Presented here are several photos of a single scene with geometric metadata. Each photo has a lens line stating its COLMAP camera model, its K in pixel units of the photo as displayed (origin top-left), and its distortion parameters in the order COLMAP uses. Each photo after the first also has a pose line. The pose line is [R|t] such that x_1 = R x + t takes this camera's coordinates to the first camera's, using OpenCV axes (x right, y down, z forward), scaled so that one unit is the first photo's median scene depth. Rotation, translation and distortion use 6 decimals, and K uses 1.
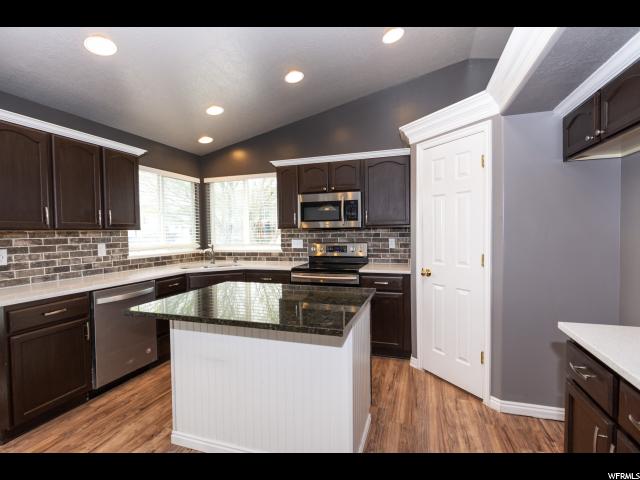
lens RADIAL K [[313.7, 0, 313.3], [0, 313.7, 242.3], [0, 0, 1]] dist [-0.000870, -0.000514]
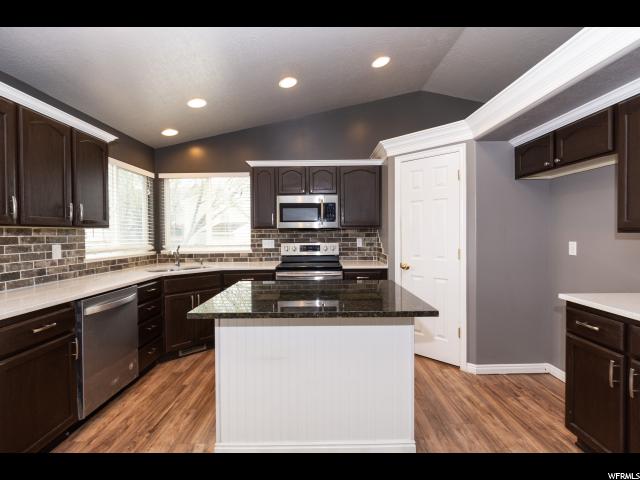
lens RADIAL K [[303.4, 0, 318.9], [0, 303.4, 237.4], [0, 0, 1]] dist [0.000510, -0.000067]
pose [[0.946671, 0.000081, 0.322203, -0.269473], [0.008244, 0.999666, -0.024474, 0.011558], [-0.322097, 0.025825, 0.946354, 0.024558]]
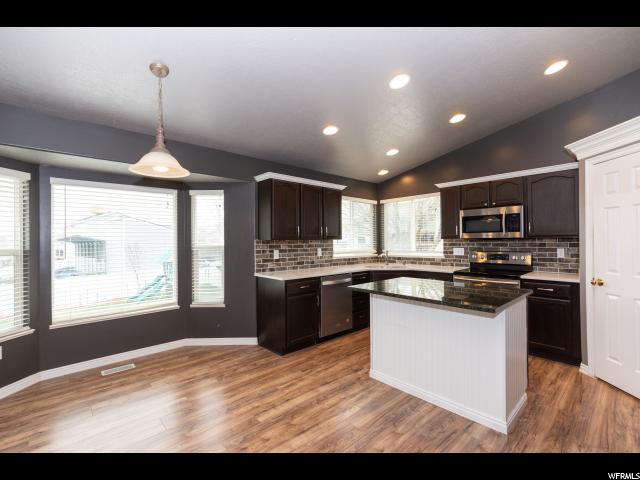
lens RADIAL K [[284.4, 0, 320.0], [0, 284.4, 240.0], [0, 0, 1]] dist [-0.001099, -0.000293]
pose [[0.878181, 0.005475, -0.478297, 0.002278], [-0.021870, 0.999348, -0.028715, 0.004631], [0.477828, 0.035677, 0.877728, -0.229940]]
